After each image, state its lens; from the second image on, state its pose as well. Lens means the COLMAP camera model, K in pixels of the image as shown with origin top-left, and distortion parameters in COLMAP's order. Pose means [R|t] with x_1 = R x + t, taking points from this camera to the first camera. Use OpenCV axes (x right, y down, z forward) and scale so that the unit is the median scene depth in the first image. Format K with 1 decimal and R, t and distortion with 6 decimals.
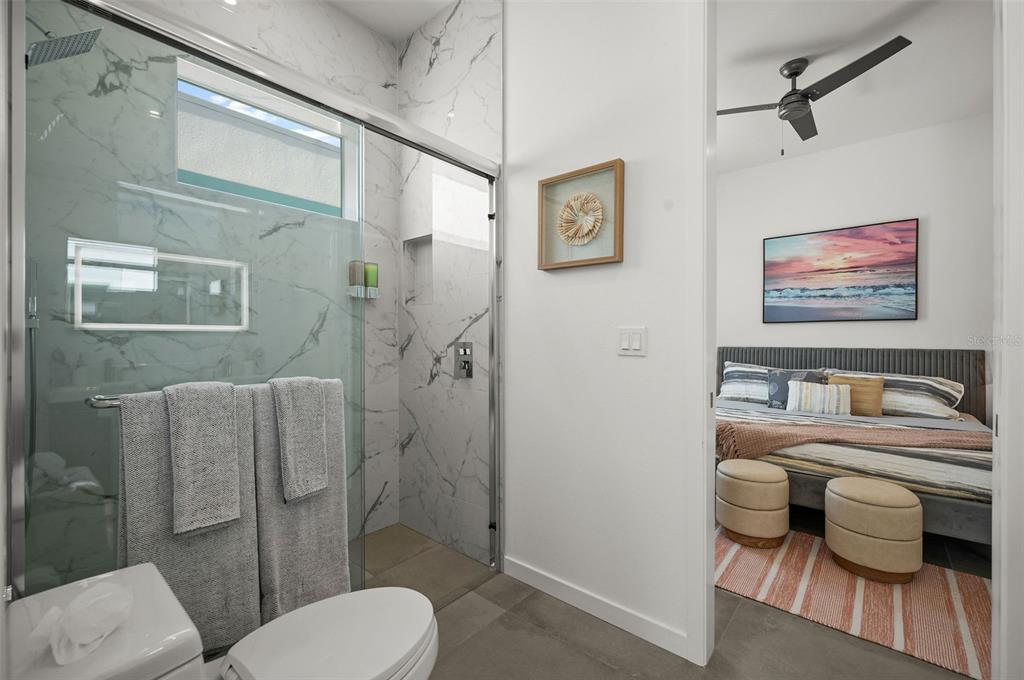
lens RADIAL K [[435.1, 0, 512.0], [0, 435.1, 340.0], [0, 0, 1]] dist [-0.001188, -0.000045]
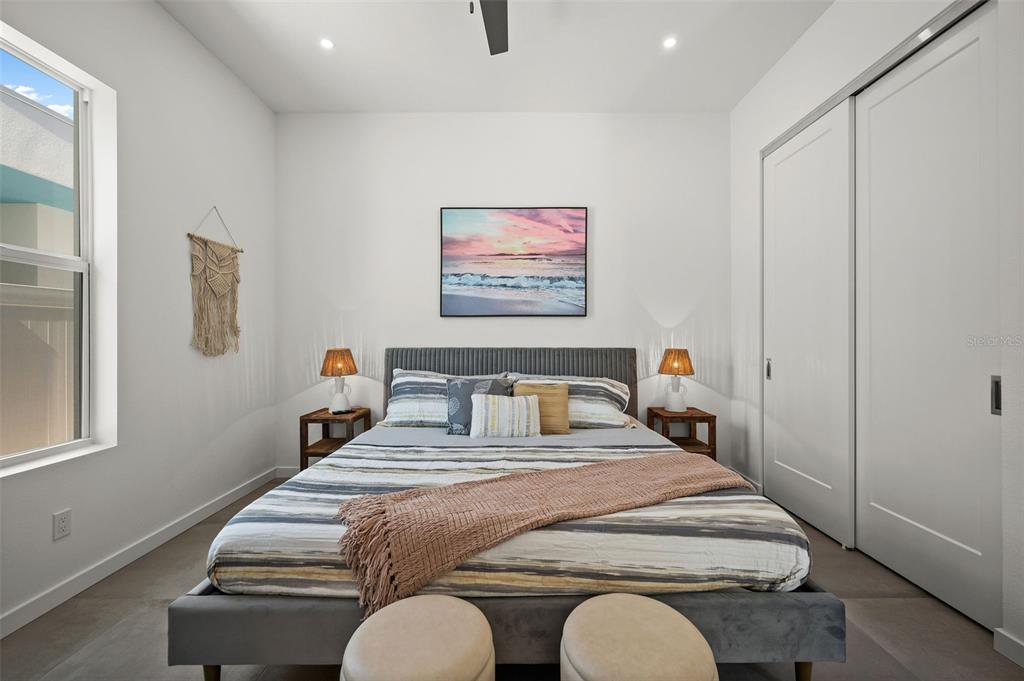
lens RADIAL K [[409.8, 0, 512.0], [0, 409.8, 340.5], [0, 0, 1]] dist [-0.000244, -0.000008]
pose [[0.765390, -0.005207, 0.643546, 0.239447], [0.003058, 0.999985, 0.004455, 0.000767], [-0.643559, -0.001442, 0.765395, 0.419874]]
